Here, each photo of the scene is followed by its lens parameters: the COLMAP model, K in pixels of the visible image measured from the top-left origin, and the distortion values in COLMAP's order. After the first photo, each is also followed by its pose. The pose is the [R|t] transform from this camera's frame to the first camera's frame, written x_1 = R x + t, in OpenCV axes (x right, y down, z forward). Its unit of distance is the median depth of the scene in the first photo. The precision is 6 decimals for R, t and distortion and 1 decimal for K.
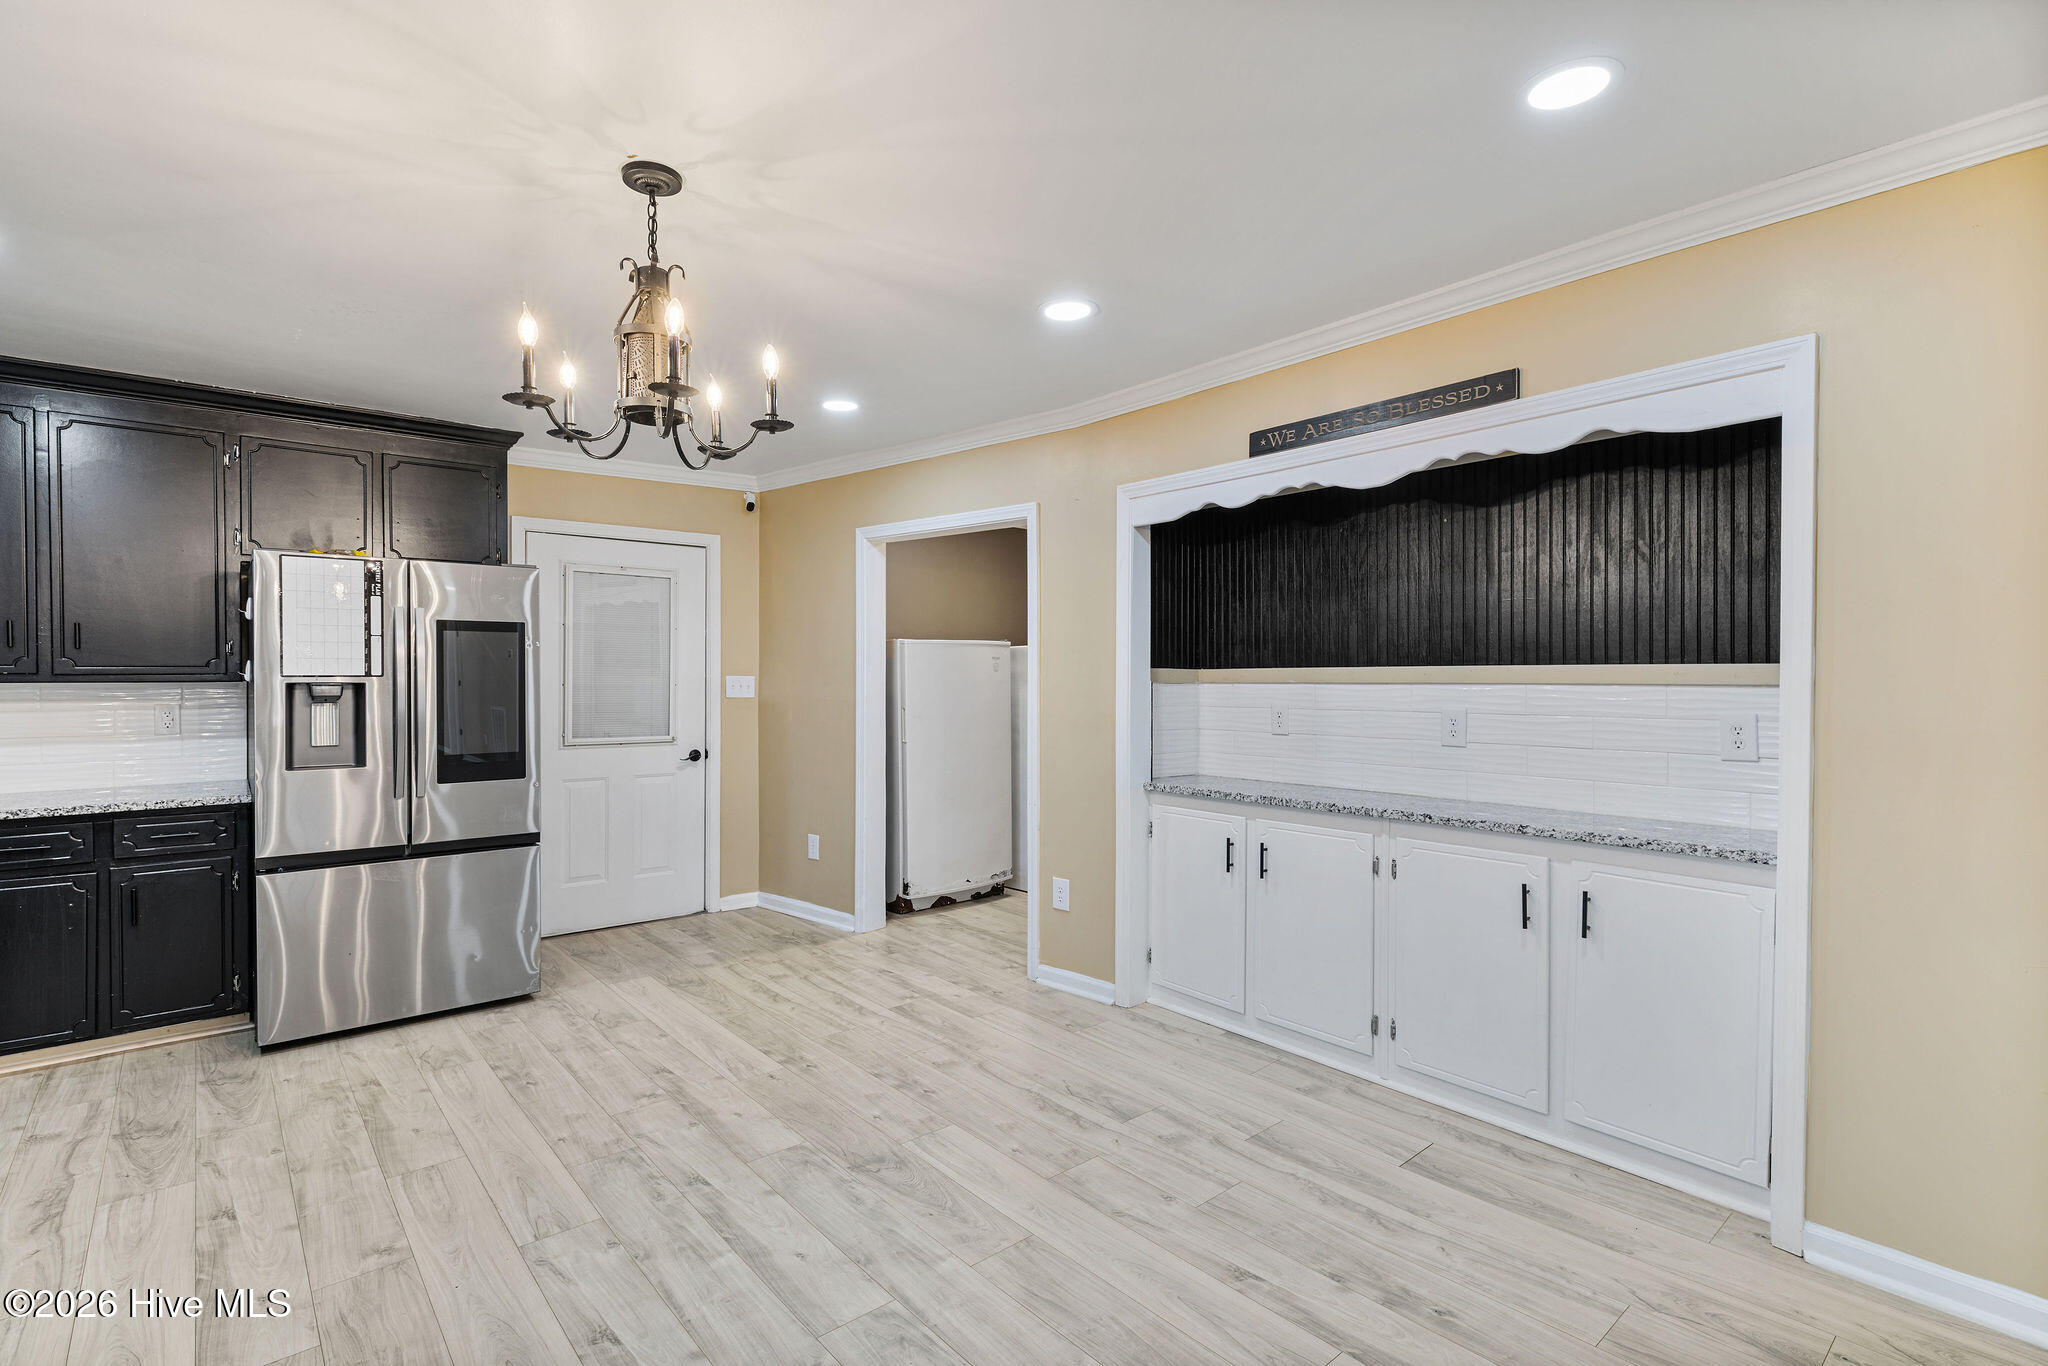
lens RADIAL K [[963.7, 0, 1024.0], [0, 963.7, 683.0], [0, 0, 1]] dist [0.000718, 0.000440]
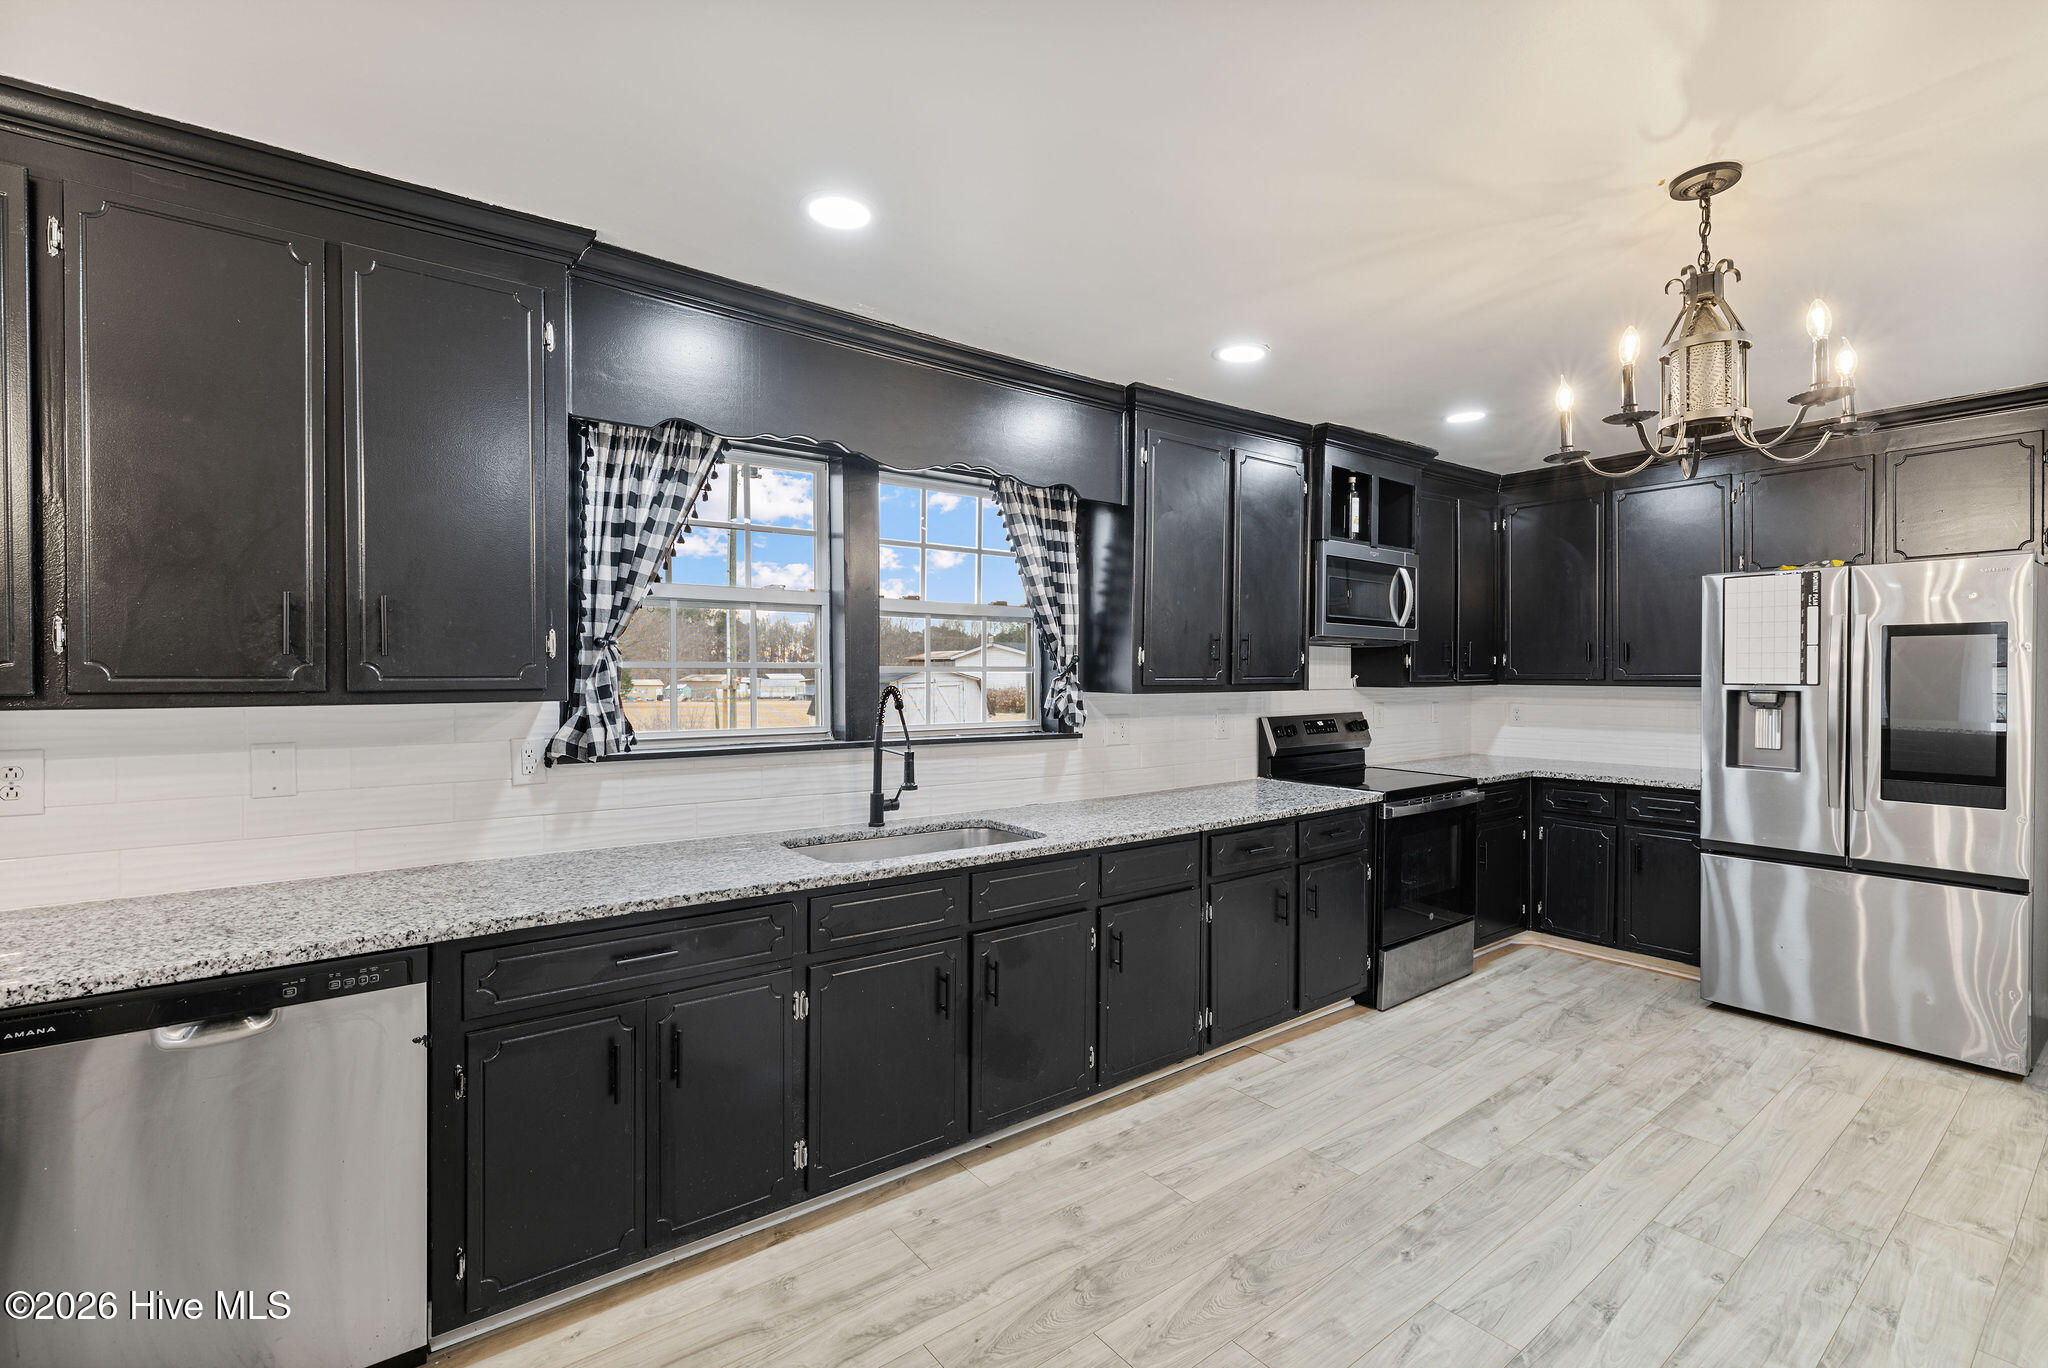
lens RADIAL K [[905.8, 0, 1027.0], [0, 905.8, 680.3], [0, 0, 1]] dist [-0.000337, 0.000614]
pose [[-0.055400, 0.009980, -0.998414, 0.386944], [-0.005154, 0.999934, 0.010282, -0.020395], [0.998451, 0.005716, -0.055344, 0.260540]]
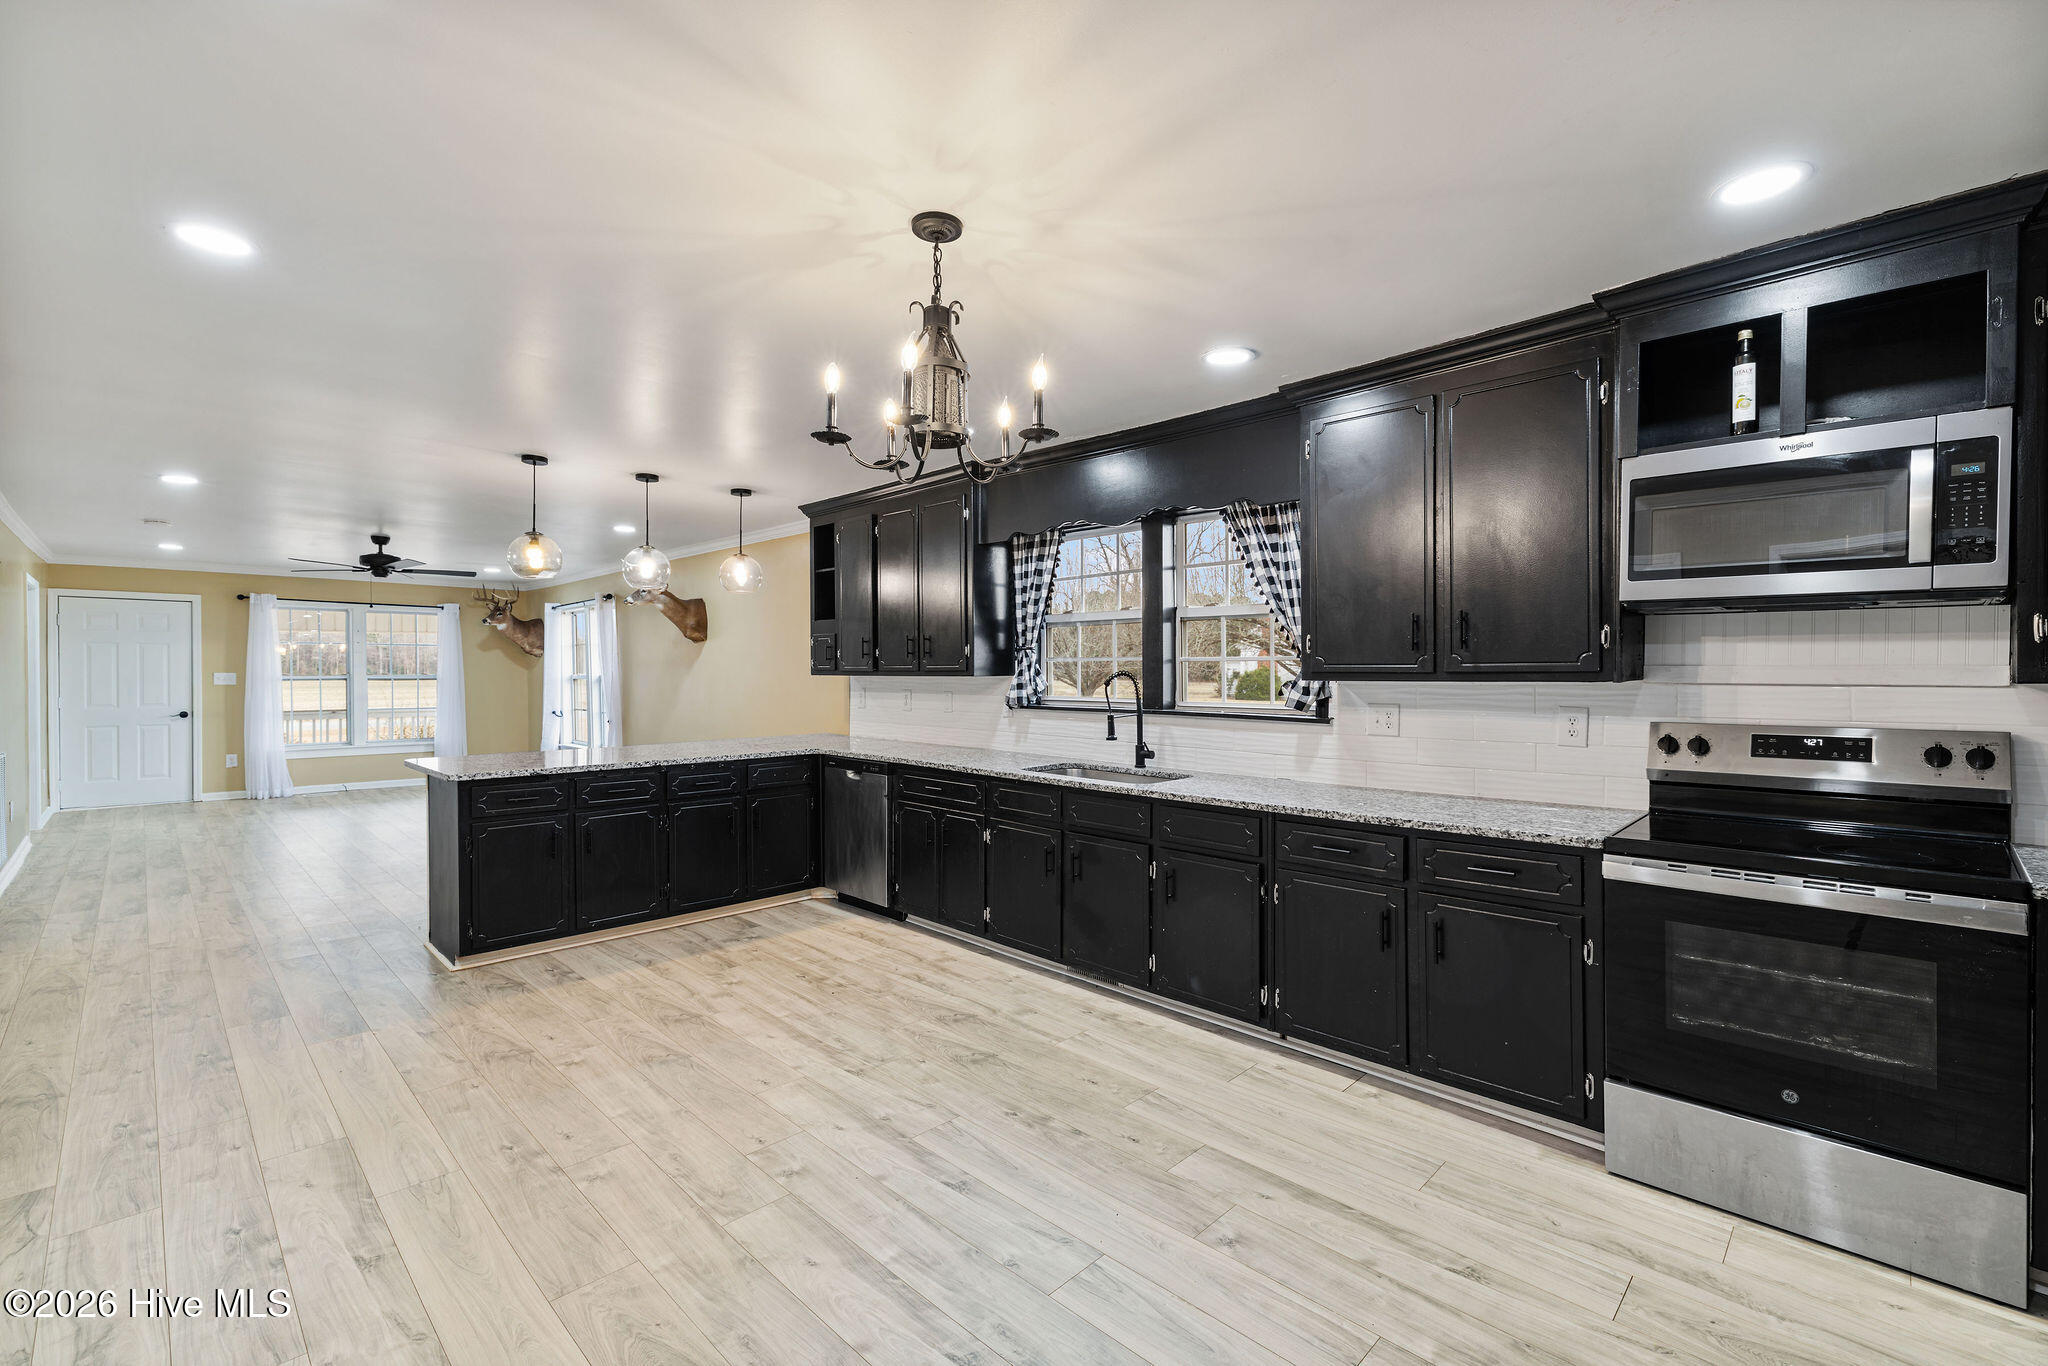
lens RADIAL K [[878.8, 0, 1024.2], [0, 878.8, 672.9], [0, 0, 1]] dist [0.001070, 0.000871]
pose [[-0.996652, 0.002776, -0.081710, -0.274902], [0.002253, 0.999976, 0.006490, -0.010655], [0.081726, 0.006285, -0.996635, 1.394662]]
